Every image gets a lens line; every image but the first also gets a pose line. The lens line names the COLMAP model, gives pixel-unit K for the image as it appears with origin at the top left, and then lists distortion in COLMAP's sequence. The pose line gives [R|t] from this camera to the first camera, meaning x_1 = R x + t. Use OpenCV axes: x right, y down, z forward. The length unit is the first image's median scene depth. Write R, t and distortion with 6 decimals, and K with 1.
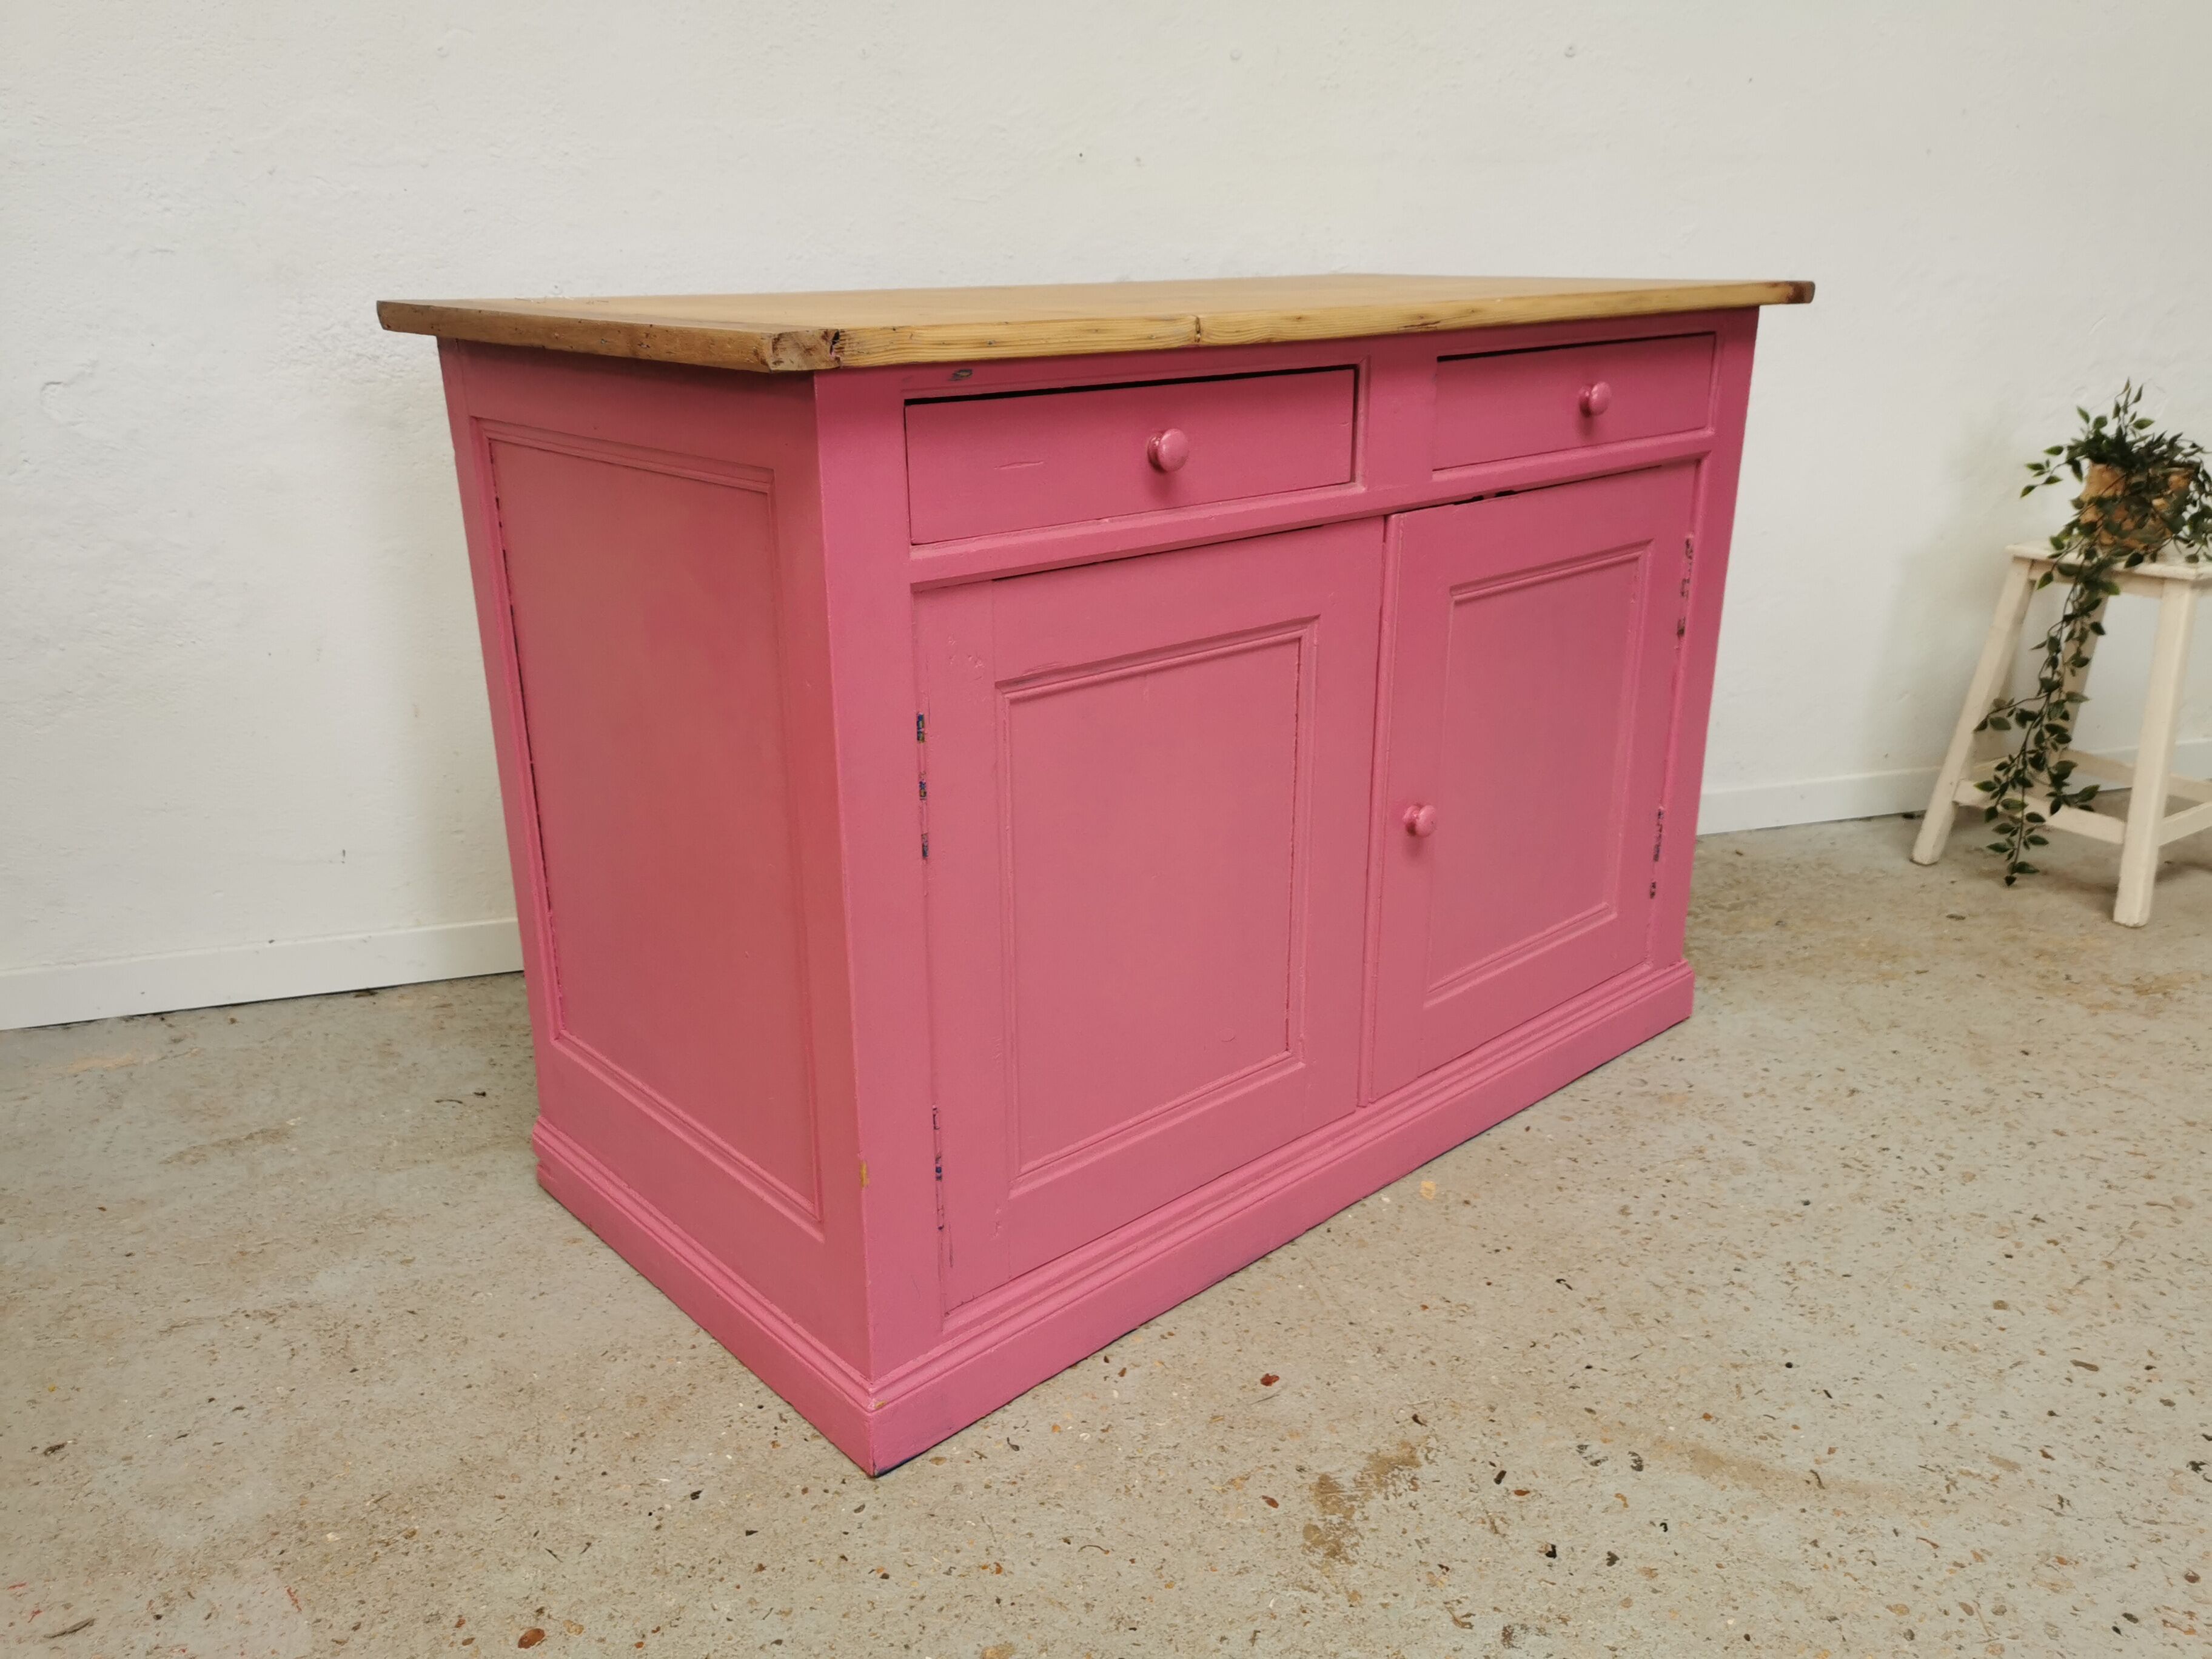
lens RADIAL K [[1704.4, 0, 1099.3], [0, 1704.4, 834.6], [0, 0, 1]] dist [0.063149, -0.064081]
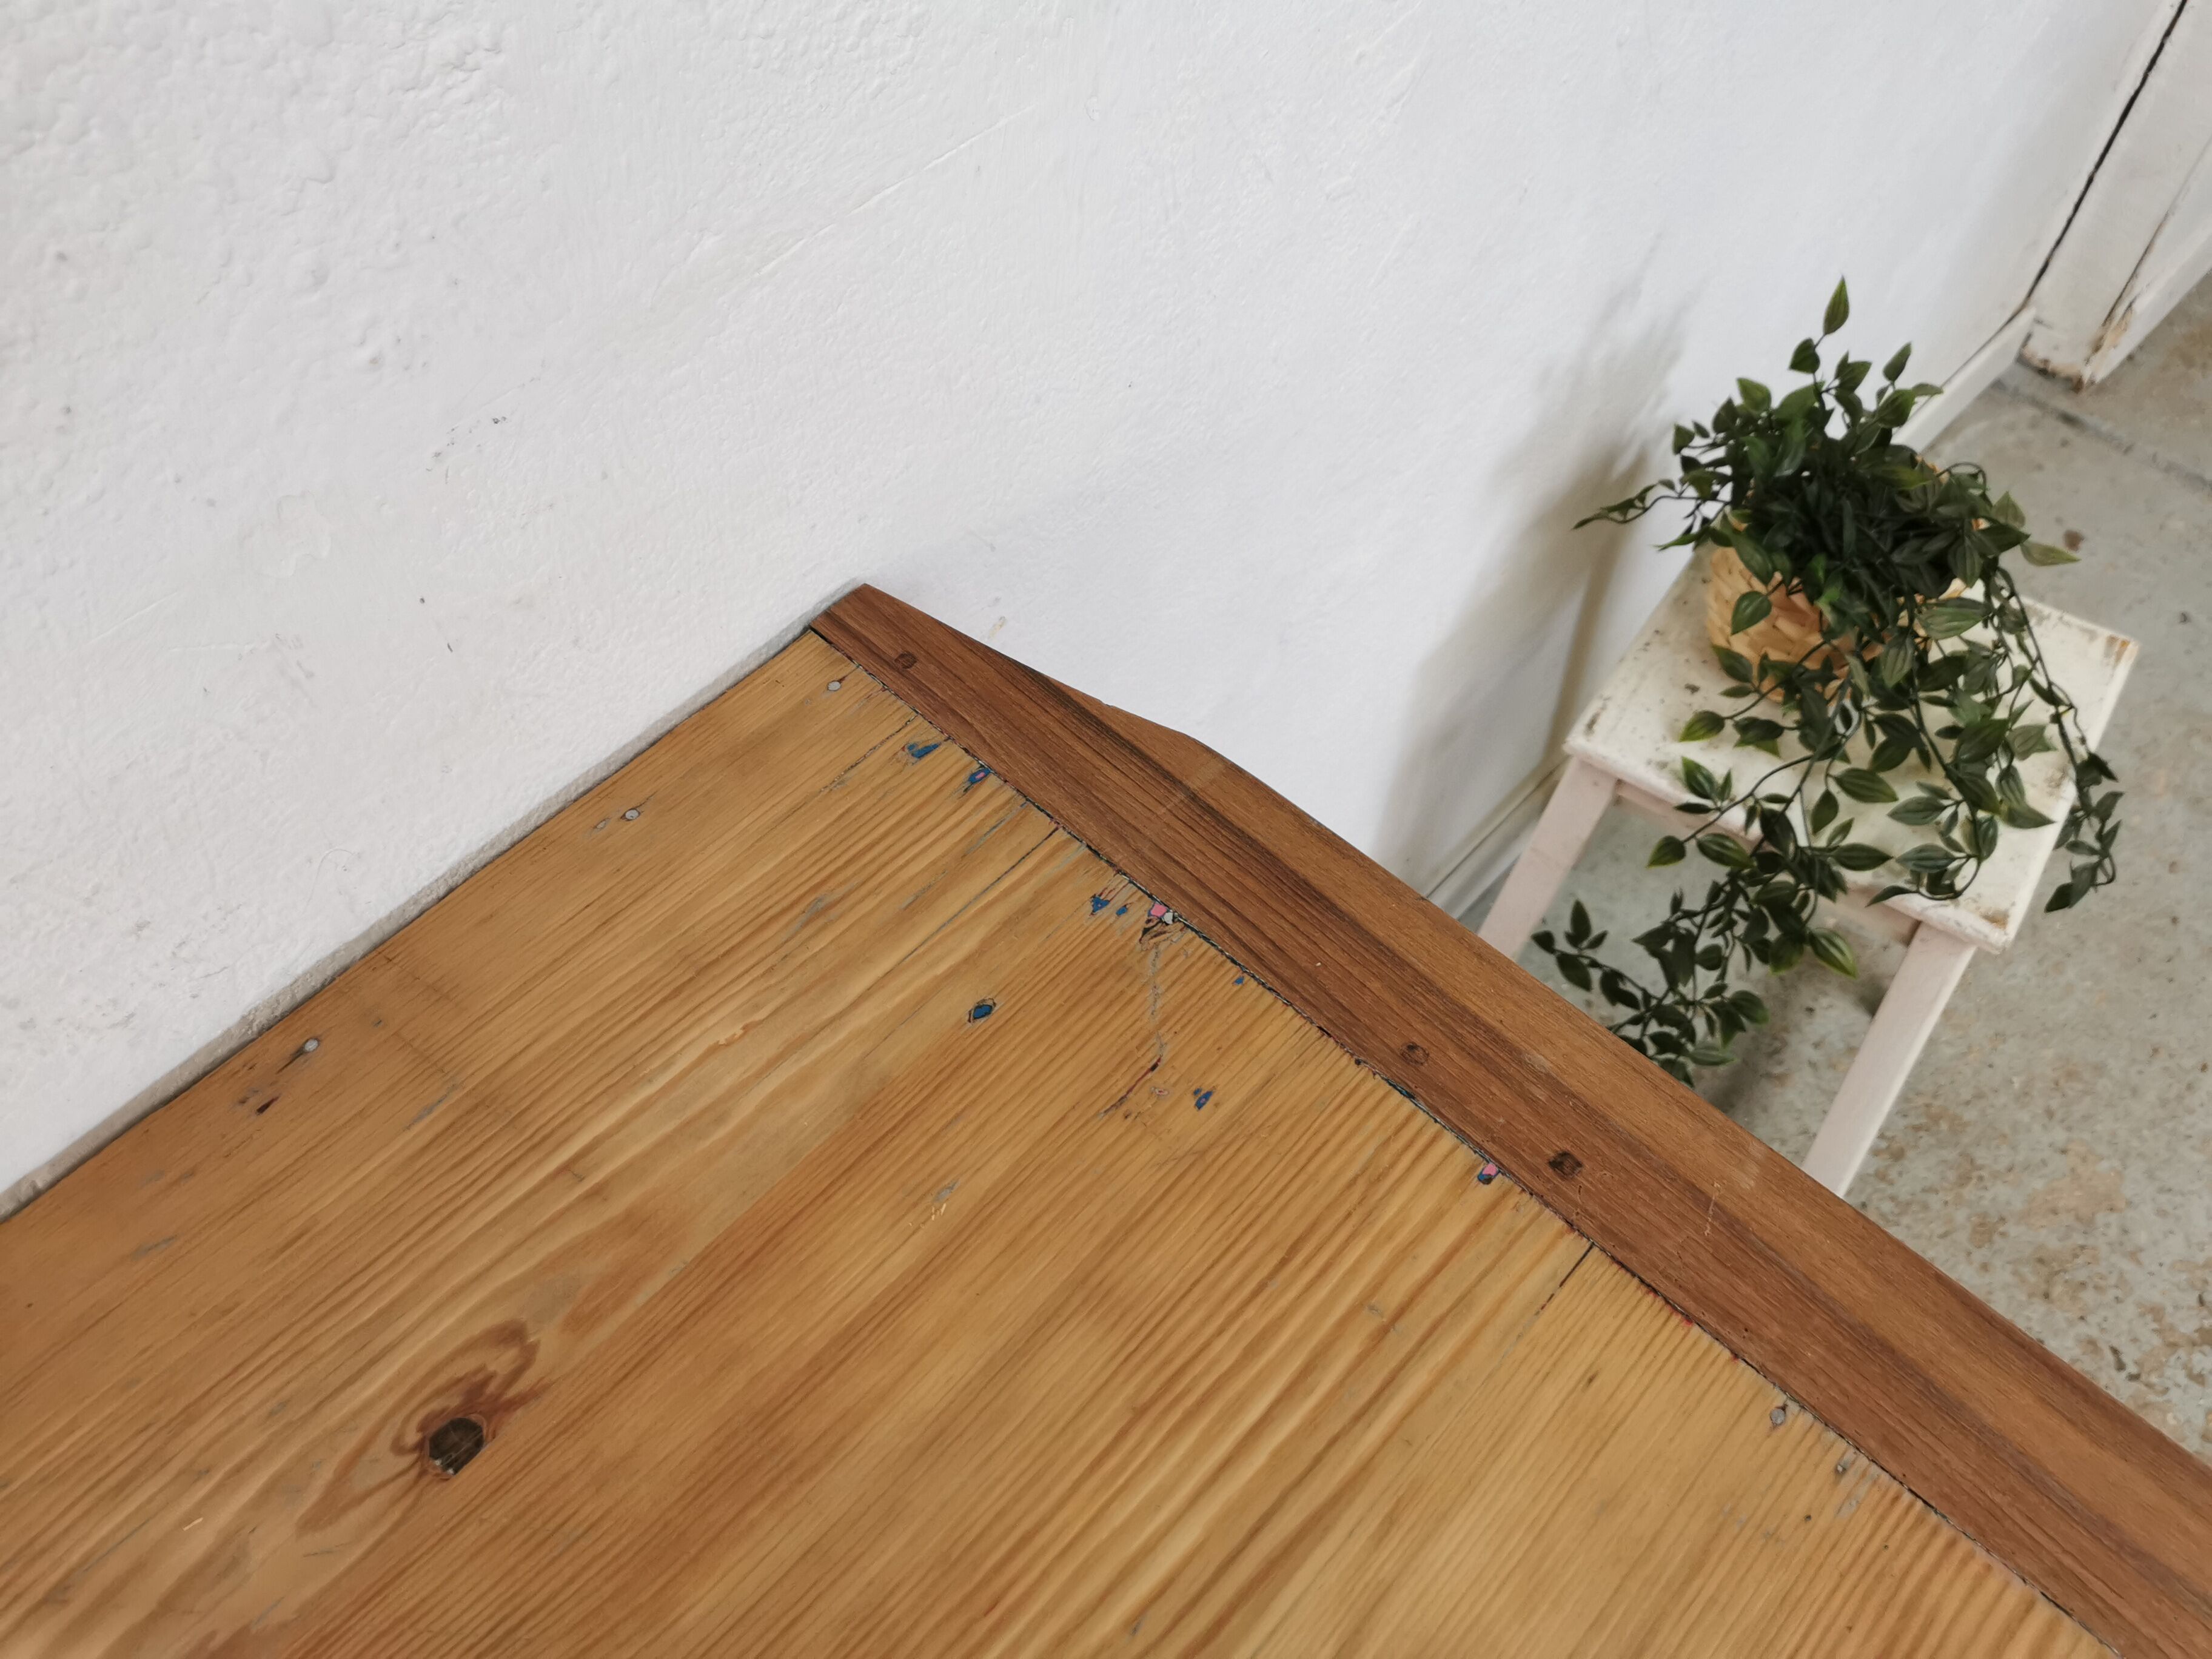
lens RADIAL K [[1704.4, 0, 1108.3], [0, 1704.4, 832.9], [0, 0, 1]] dist [0.063149, -0.064081]
pose [[0.868228, -0.419109, 0.265570, 0.238508], [0.187478, 0.772680, 0.606480, -0.590050], [-0.459382, -0.476774, 0.749437, 1.019559]]
